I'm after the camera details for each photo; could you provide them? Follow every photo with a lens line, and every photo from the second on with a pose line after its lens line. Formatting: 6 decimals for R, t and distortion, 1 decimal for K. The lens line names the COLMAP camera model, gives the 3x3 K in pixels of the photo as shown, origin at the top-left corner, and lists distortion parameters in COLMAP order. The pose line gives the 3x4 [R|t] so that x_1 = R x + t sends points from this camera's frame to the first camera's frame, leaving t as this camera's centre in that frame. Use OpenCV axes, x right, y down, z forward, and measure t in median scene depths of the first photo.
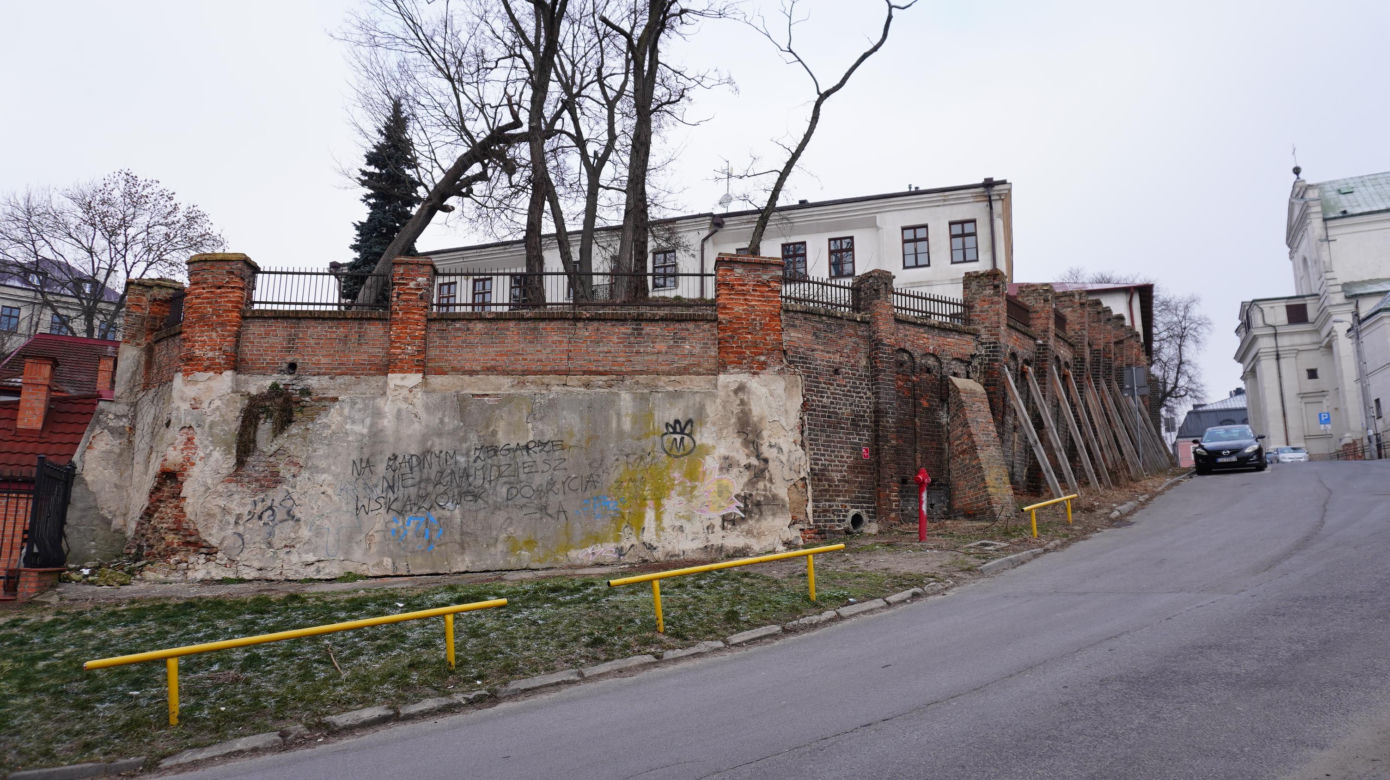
lens RADIAL K [[933.6, 0, 698.7], [0, 933.6, 386.6], [0, 0, 1]] dist [-0.036428, -0.001877]
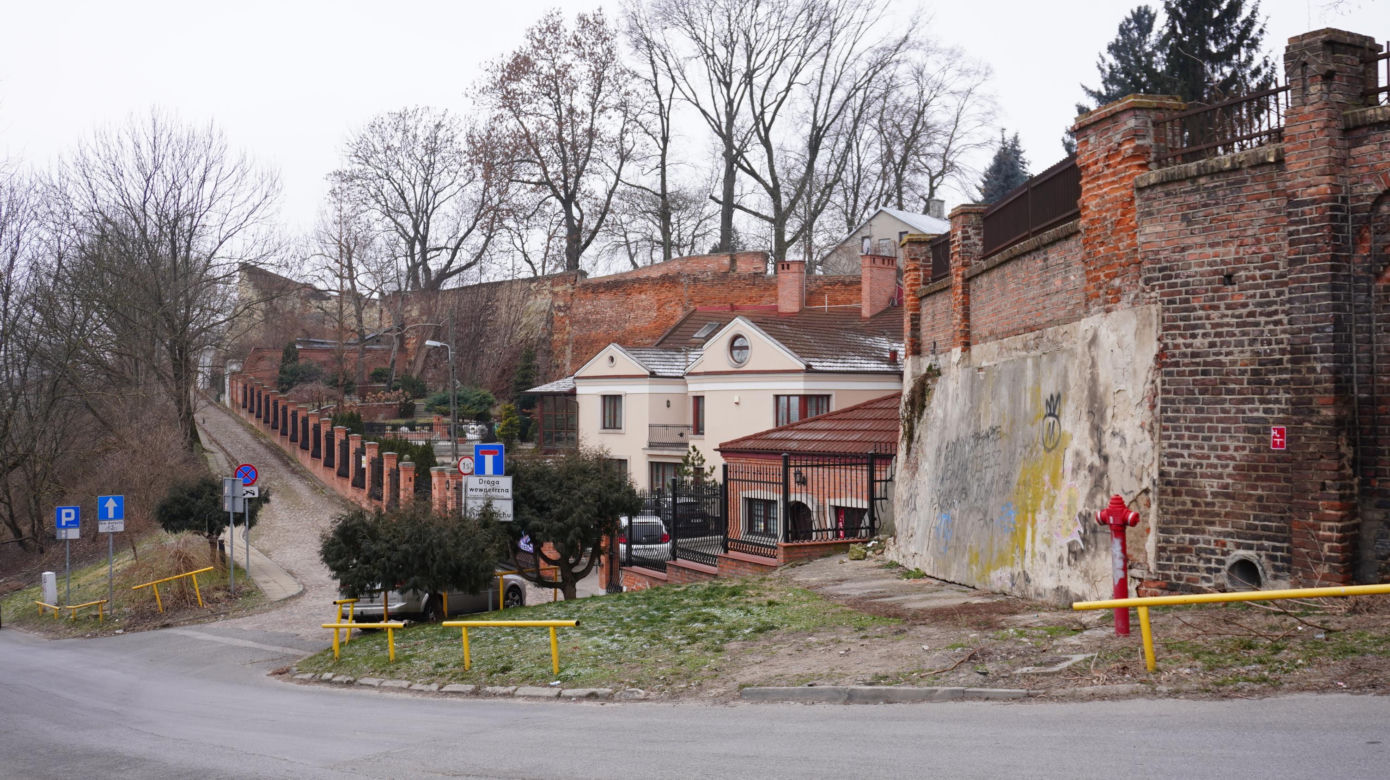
lens RADIAL K [[1336.6, 0, 692.7], [0, 1336.6, 390.8], [0, 0, 1]] dist [-0.005376, 0.000000]
pose [[0.008242, -0.019039, -0.999785, 0.917512], [0.196415, 0.980373, -0.017050, -0.001612], [0.980486, -0.196232, 0.011819, 0.723811]]
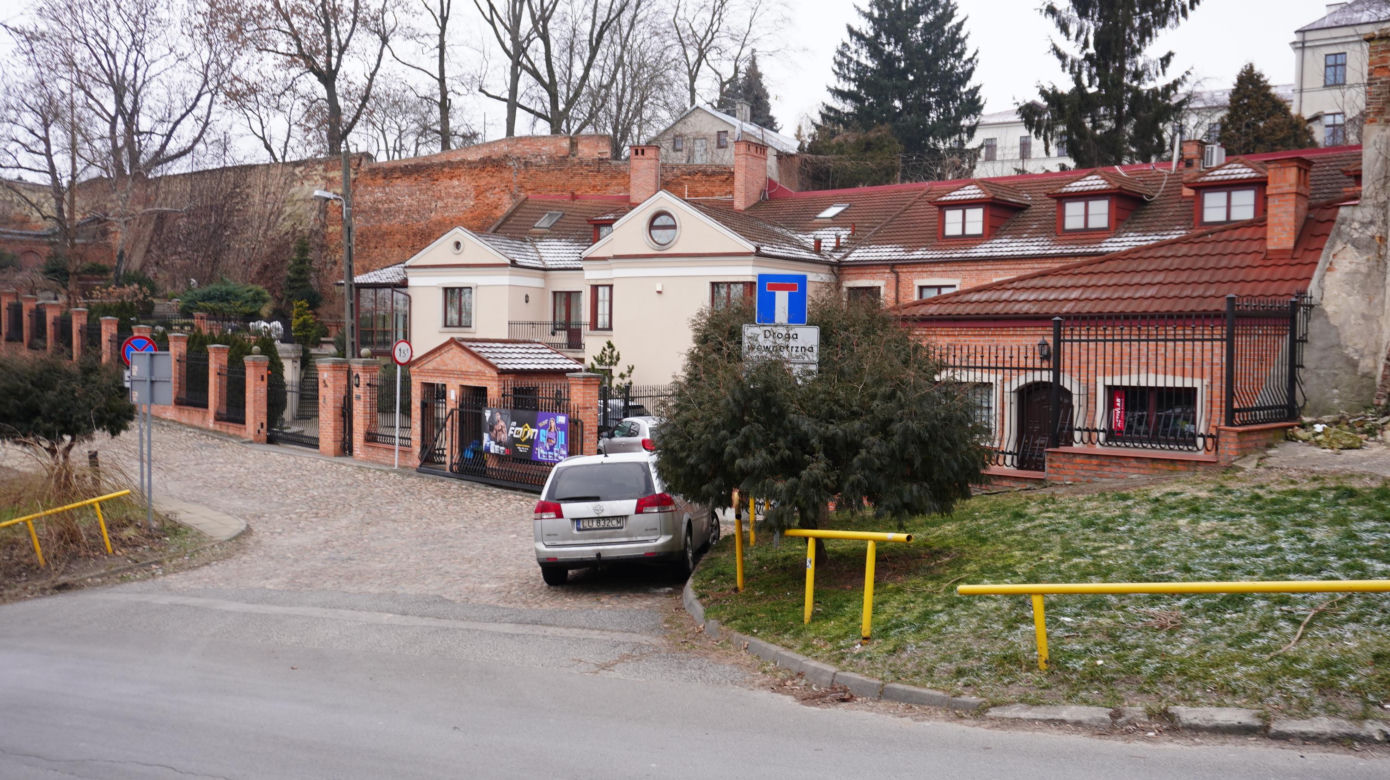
lens RADIAL K [[1232.9, 0, 699.7], [0, 1232.9, 384.5], [0, 0, 1]] dist [0.003121, 0.001189]
pose [[0.315292, 0.026898, -0.948613, 0.170827], [0.175183, 0.980769, 0.086036, -0.022275], [0.932685, -0.193308, 0.304517, 0.152358]]
